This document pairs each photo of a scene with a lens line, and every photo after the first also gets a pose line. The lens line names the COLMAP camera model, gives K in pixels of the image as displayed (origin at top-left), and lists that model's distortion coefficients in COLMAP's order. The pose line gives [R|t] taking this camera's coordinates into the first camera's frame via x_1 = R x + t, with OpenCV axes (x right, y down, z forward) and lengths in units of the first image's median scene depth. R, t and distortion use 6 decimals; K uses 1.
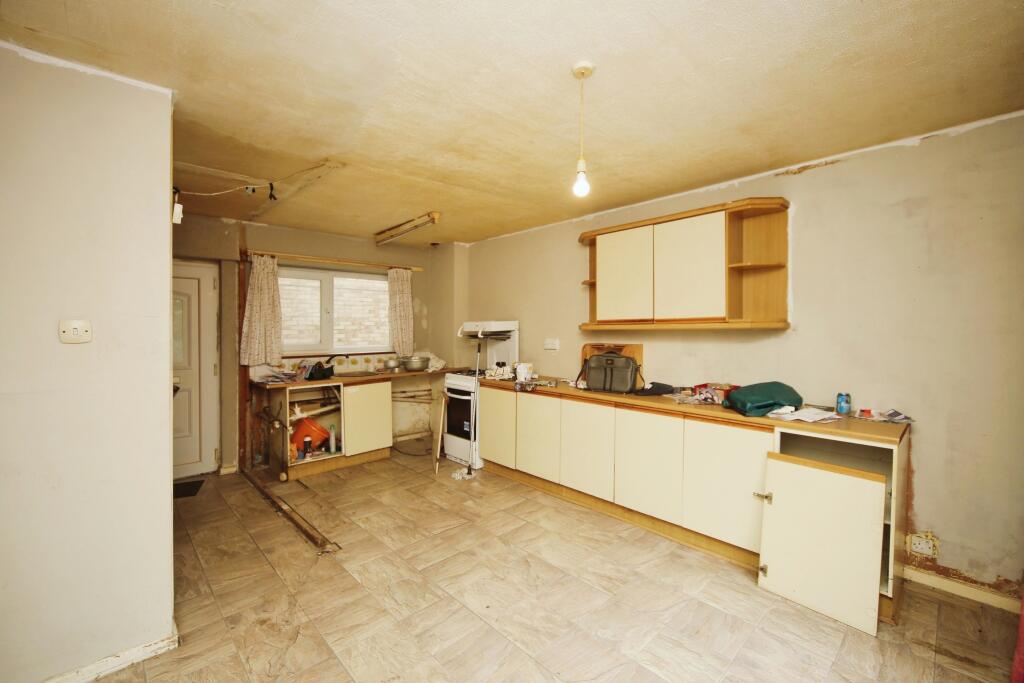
lens RADIAL K [[436.0, 0, 519.3], [0, 436.0, 327.8], [0, 0, 1]] dist [-0.015057, 0.000054]
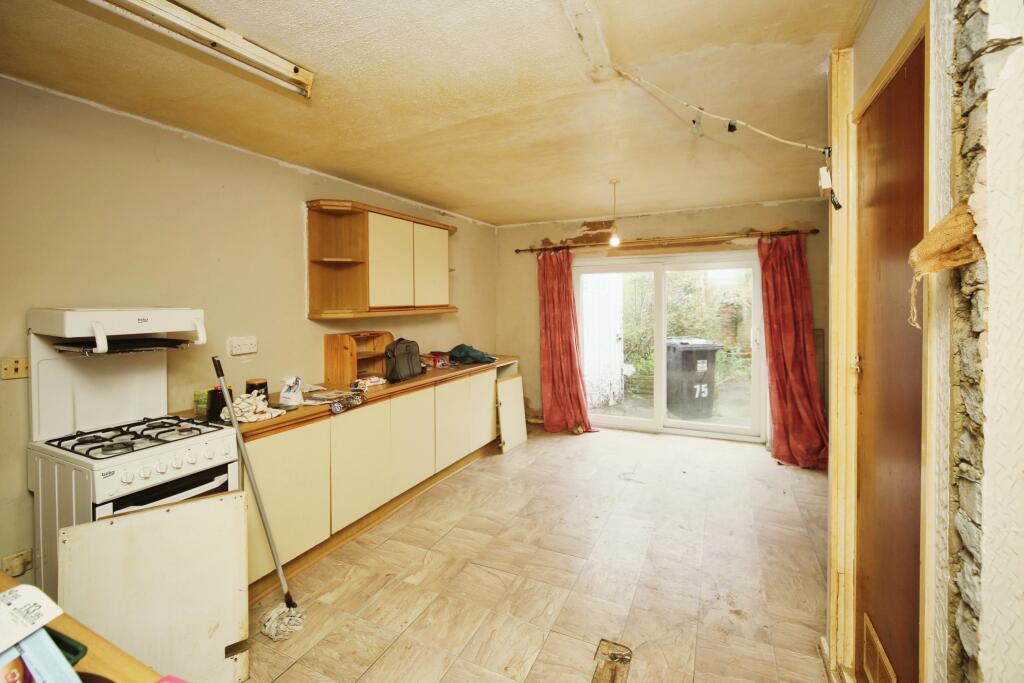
lens RADIAL K [[436.0, 0, 518.7], [0, 436.0, 309.5], [0, 0, 1]] dist [-0.015057, 0.000054]
pose [[-0.361892, -0.007505, 0.932190, -0.913099], [0.012139, 0.999845, 0.012763, -0.022579], [-0.932141, 0.015935, -0.361744, 1.245860]]
